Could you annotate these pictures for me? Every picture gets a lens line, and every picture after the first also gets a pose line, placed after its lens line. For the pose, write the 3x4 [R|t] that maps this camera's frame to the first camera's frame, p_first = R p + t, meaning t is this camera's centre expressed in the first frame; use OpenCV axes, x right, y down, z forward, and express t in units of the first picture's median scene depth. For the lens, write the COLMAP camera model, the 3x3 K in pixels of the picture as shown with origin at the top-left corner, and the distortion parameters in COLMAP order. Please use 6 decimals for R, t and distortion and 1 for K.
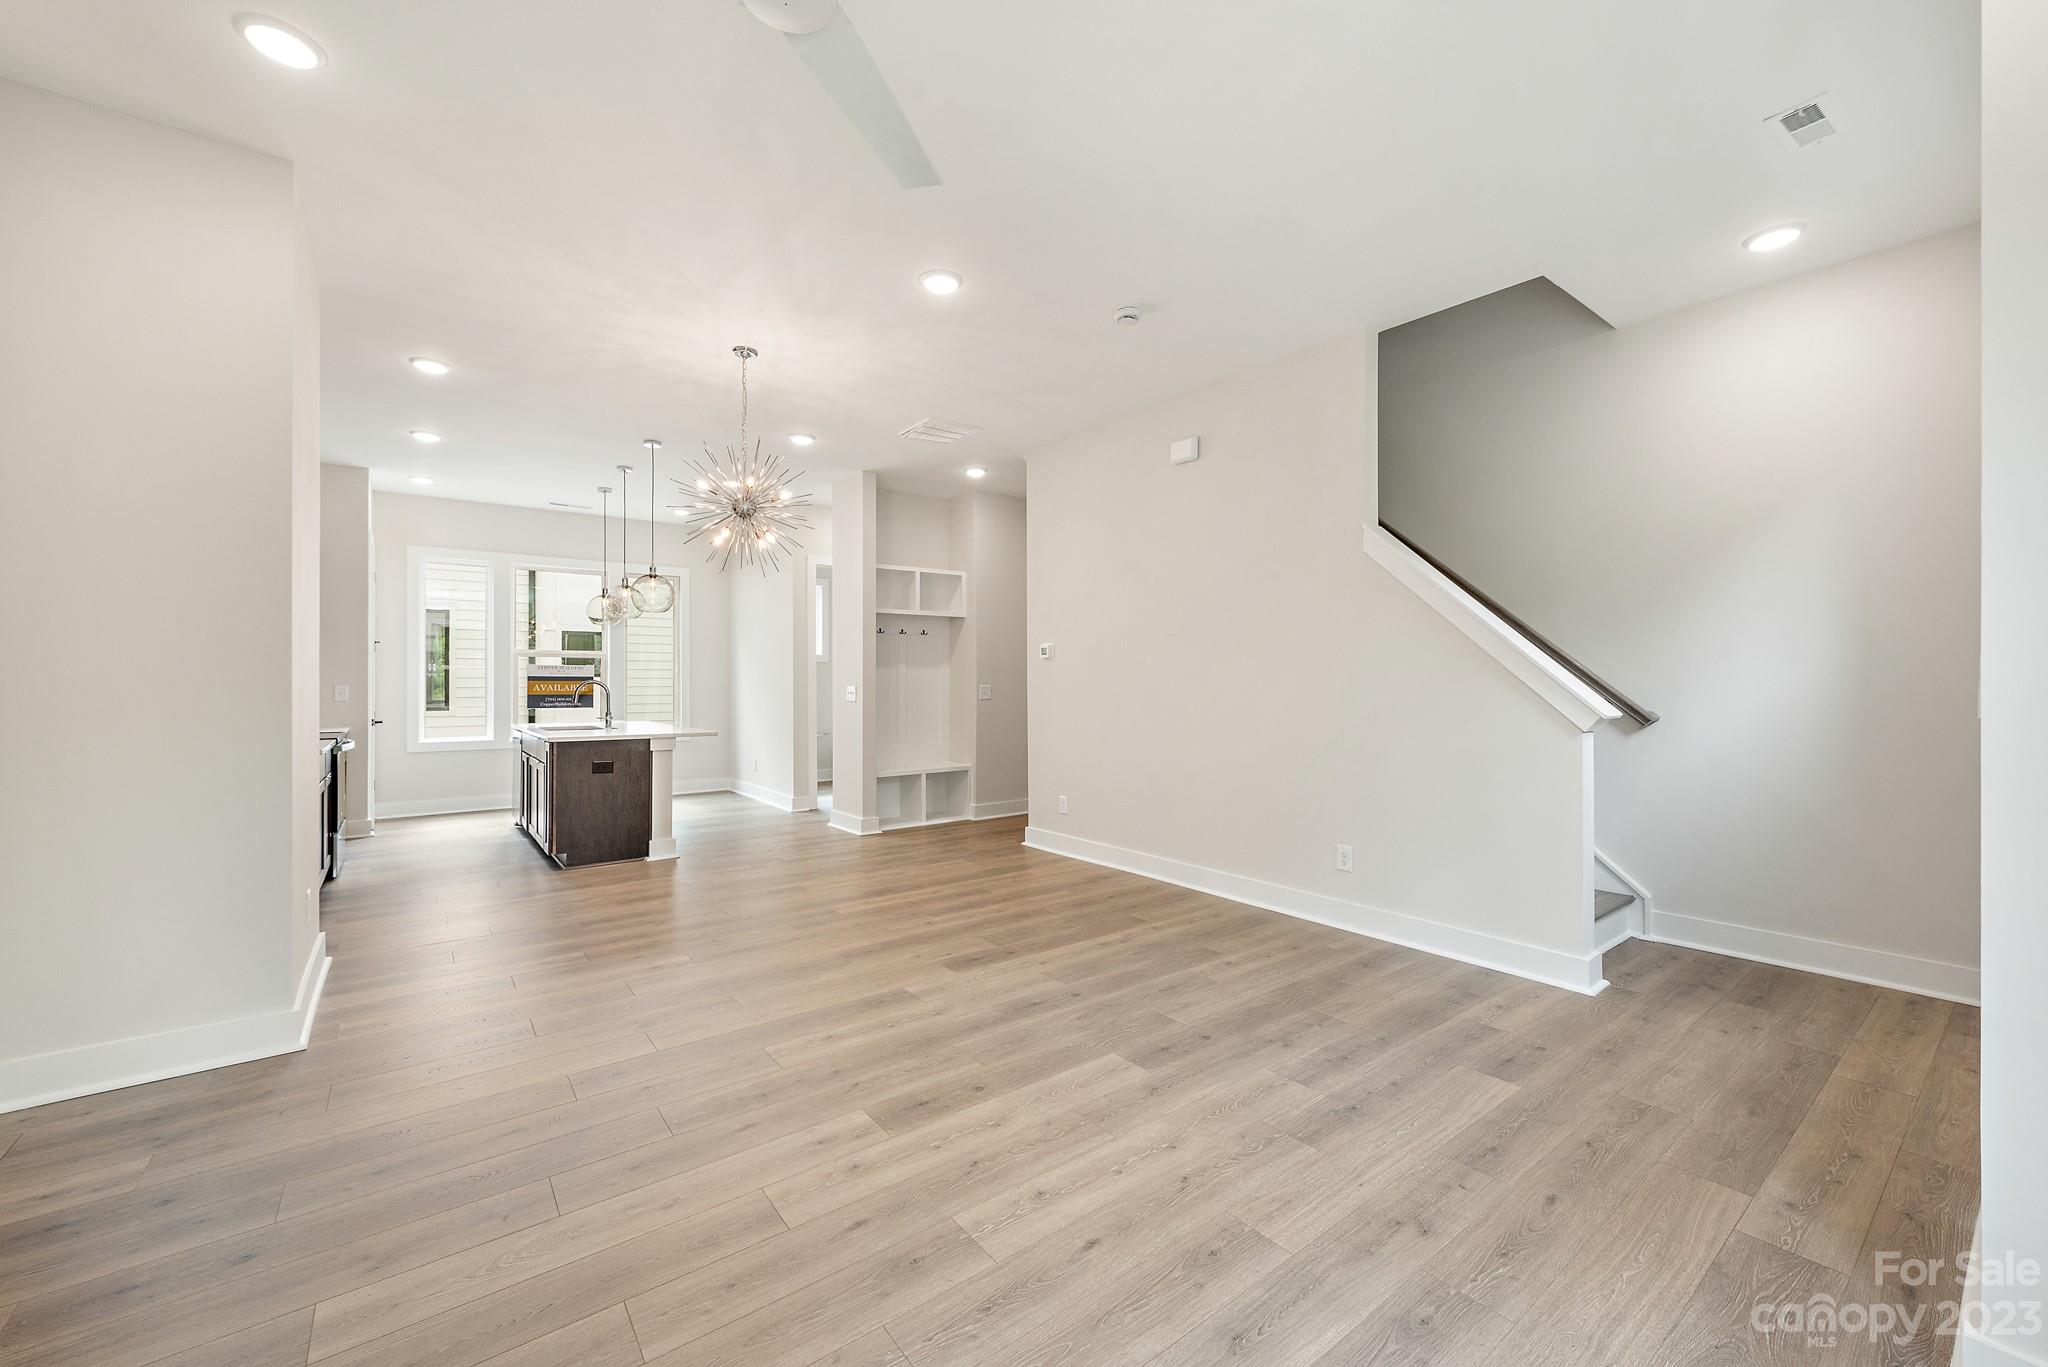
lens RADIAL K [[800.9, 0, 1035.5], [0, 800.9, 683.2], [0, 0, 1]] dist [0.018760, -0.009722]
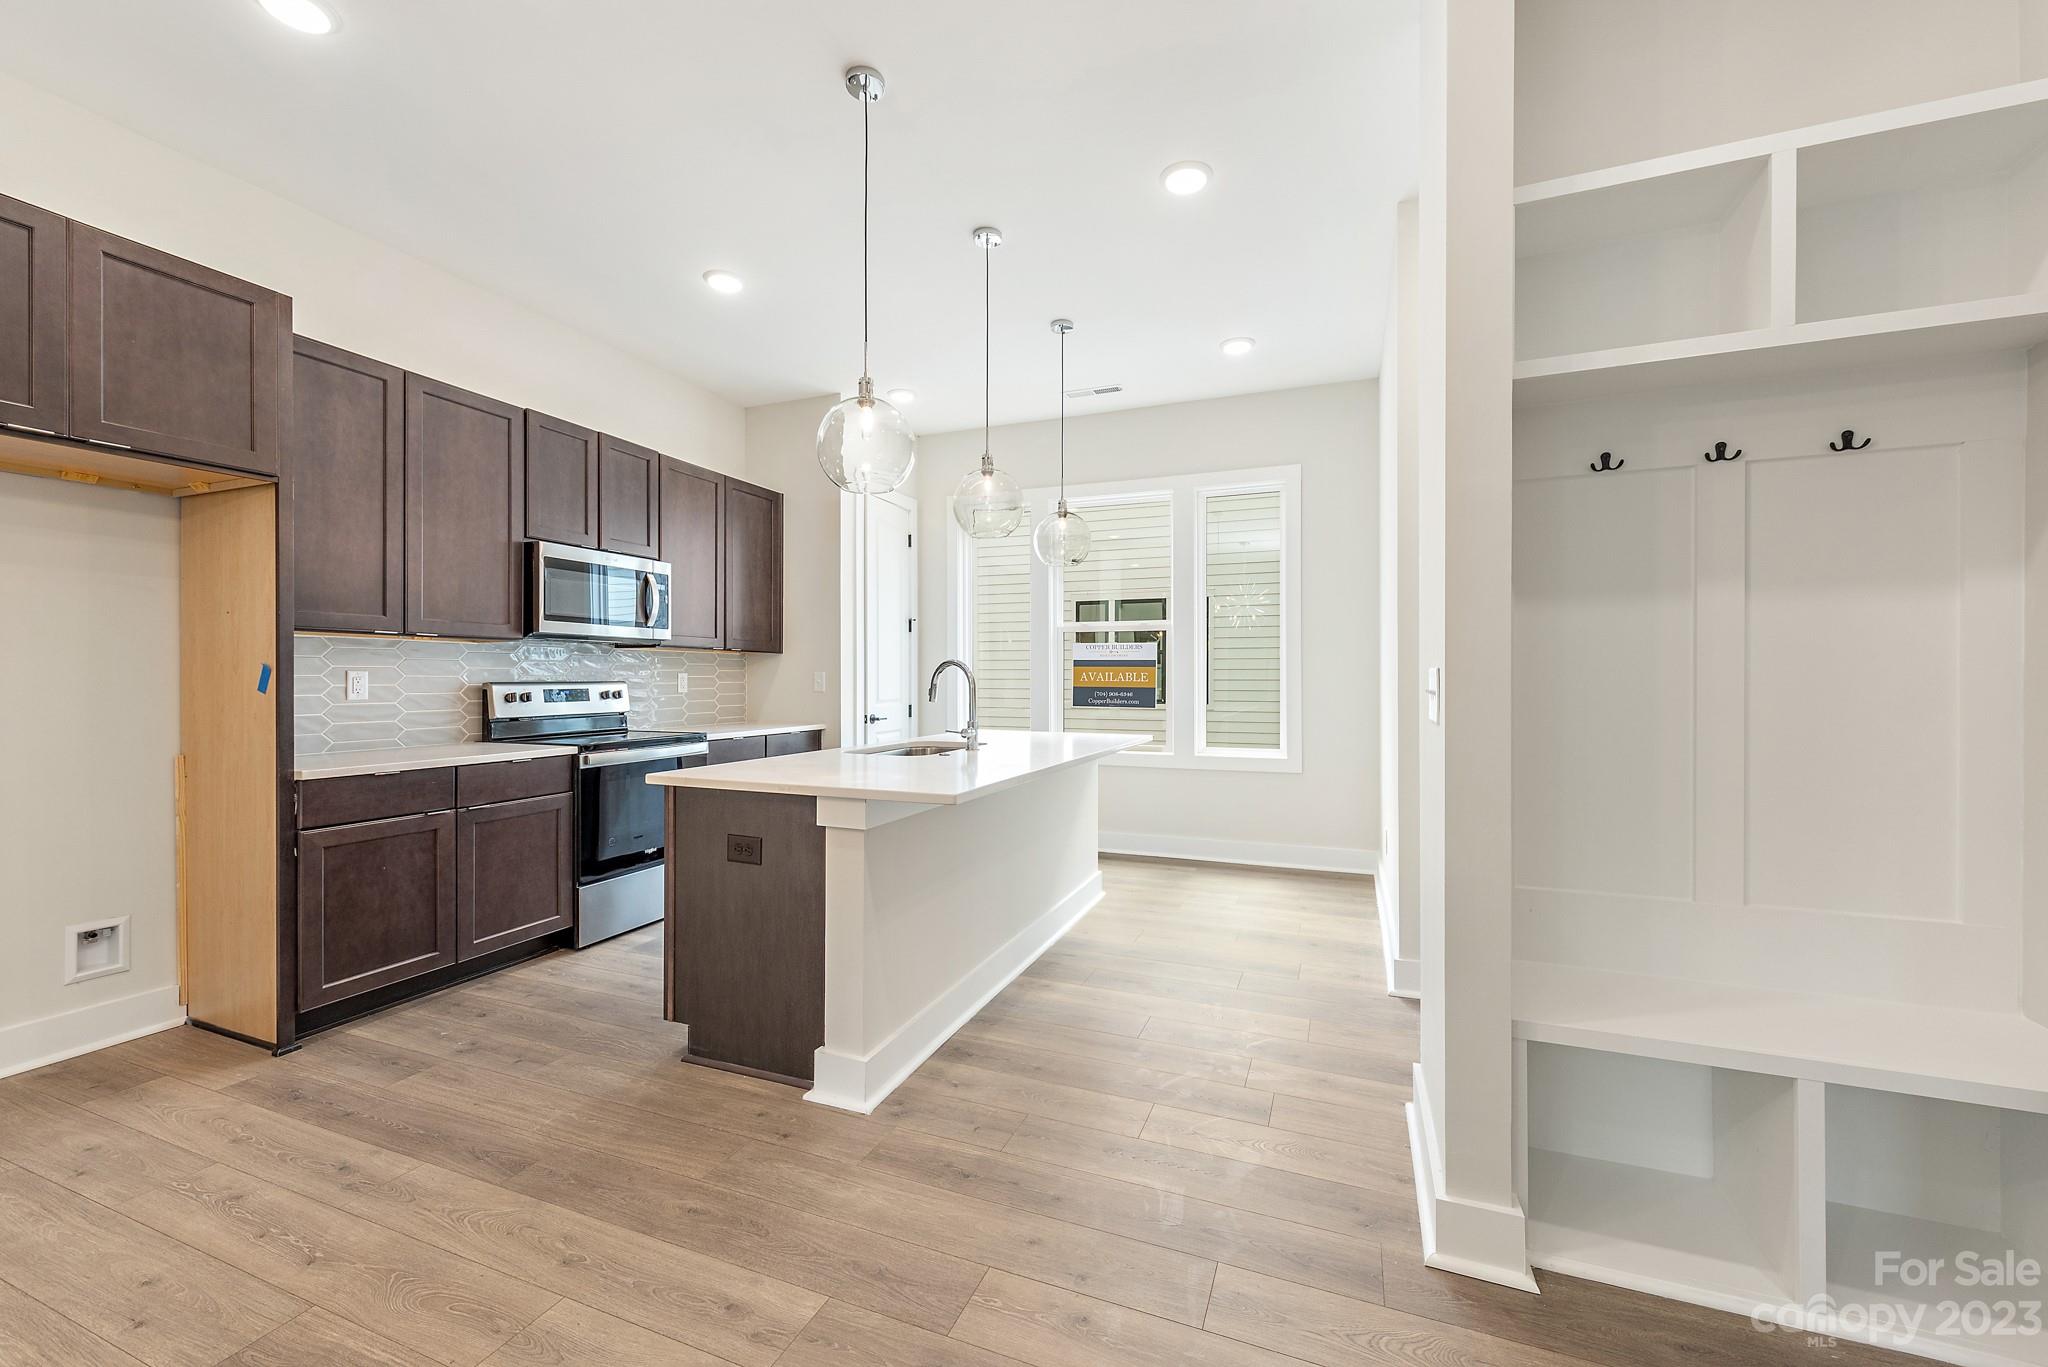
lens RADIAL K [[806.1, 0, 1029.2], [0, 806.1, 678.4], [0, 0, 1]] dist [0.003526, 0.000009]
pose [[0.510115, 0.002927, -0.860101, -0.072242], [-0.003670, 0.999993, 0.001227, 0.008981], [0.860099, 0.002531, 0.510122, 0.846858]]
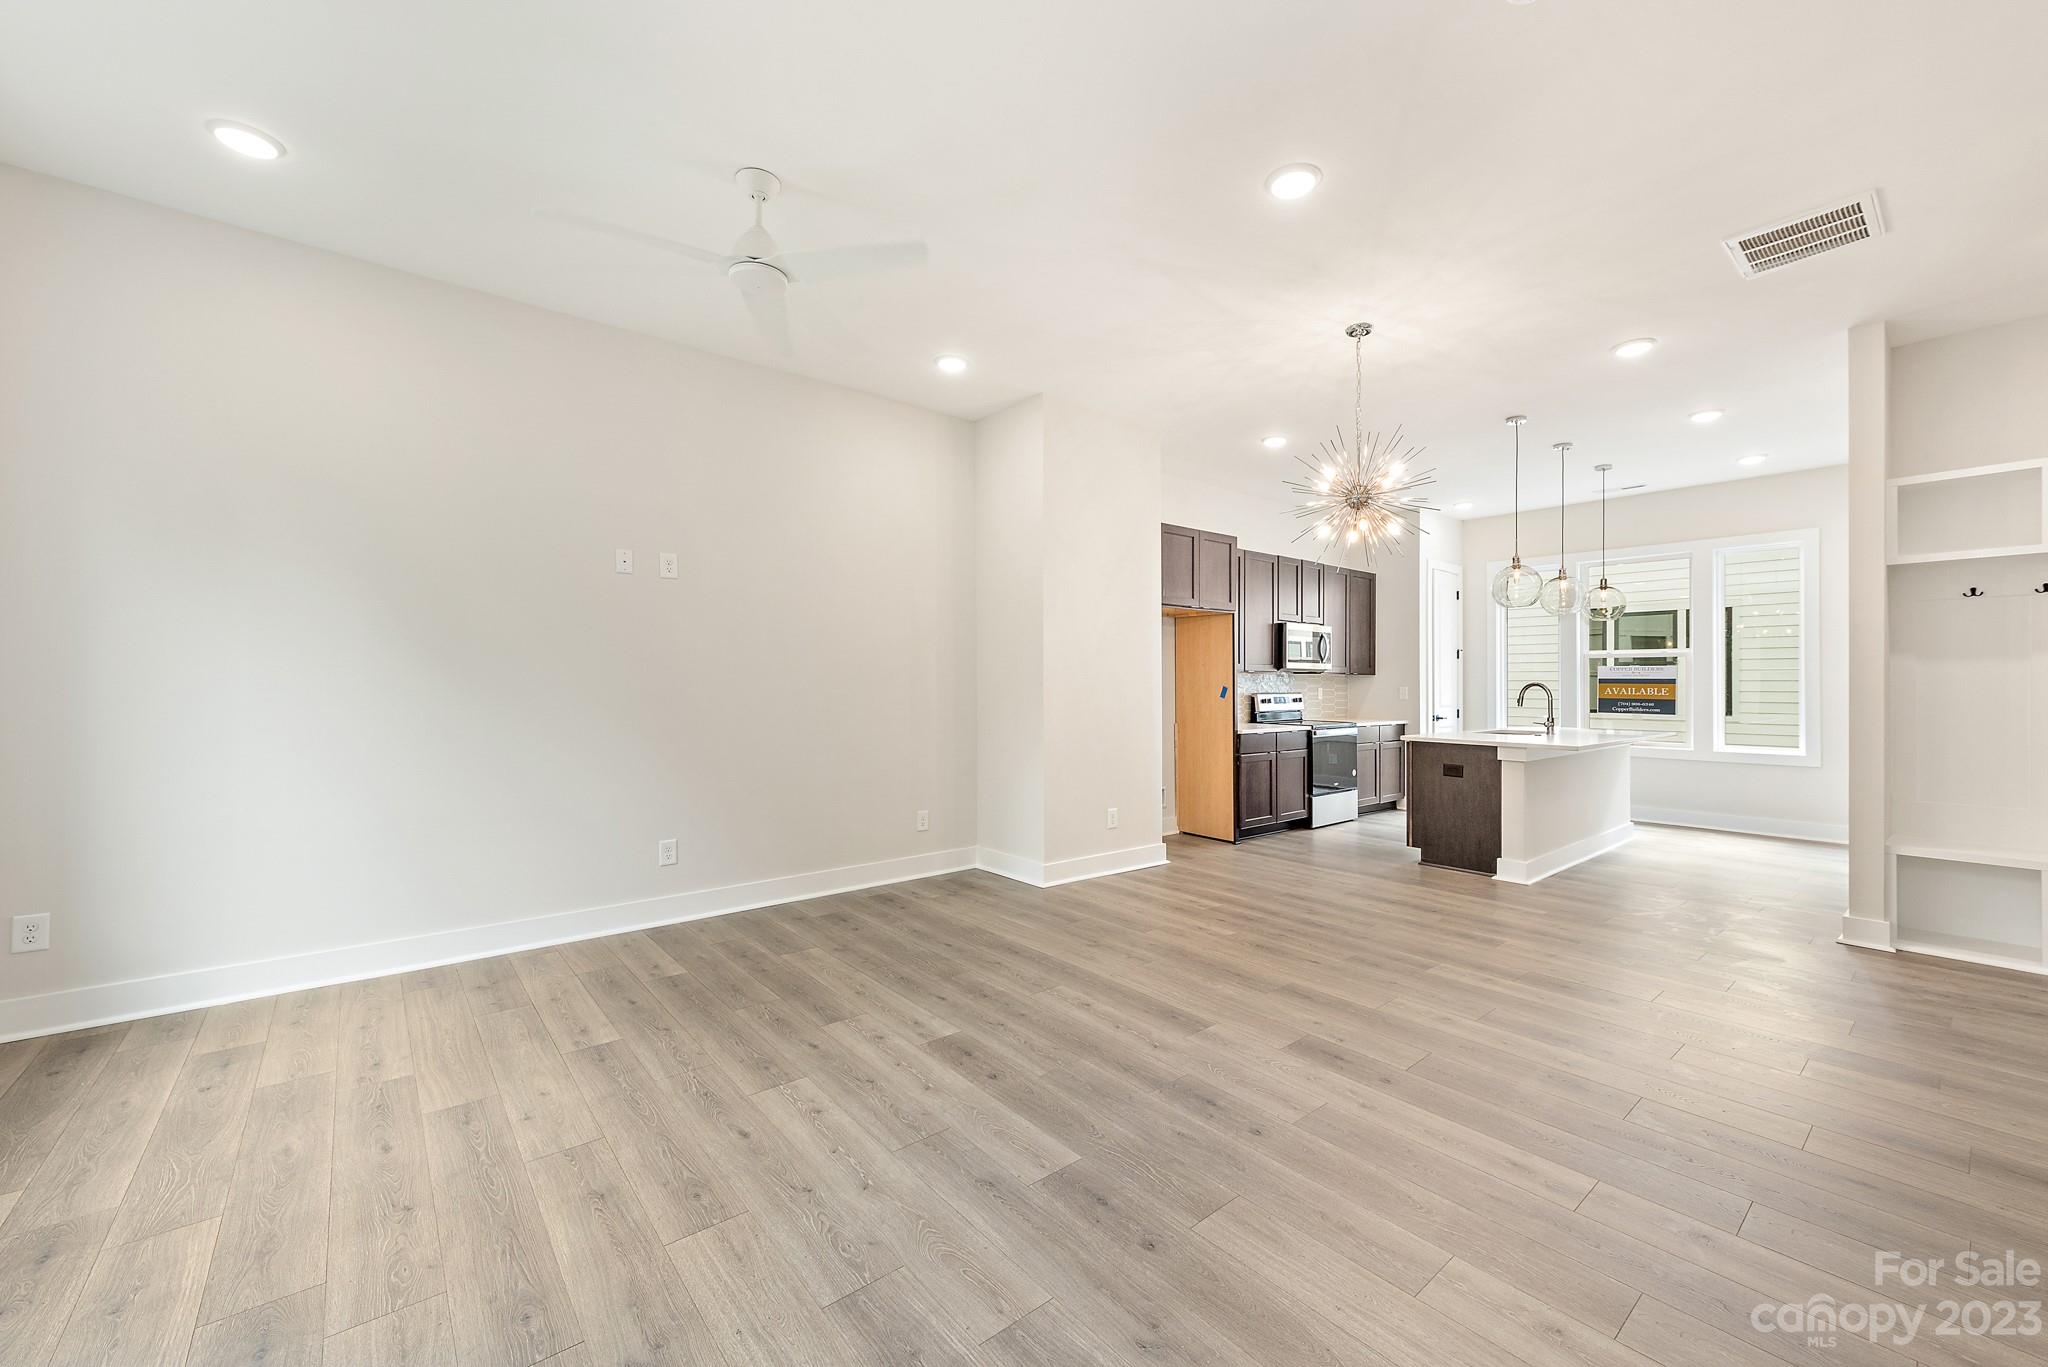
lens RADIAL K [[800.9, 0, 1035.5], [0, 800.9, 683.2], [0, 0, 1]] dist [0.018760, -0.009722]
pose [[0.041105, 0.001232, -0.999154, 0.396632], [-0.006260, 0.999980, 0.000976, -0.000173], [0.999135, 0.006215, 0.041112, 0.417182]]
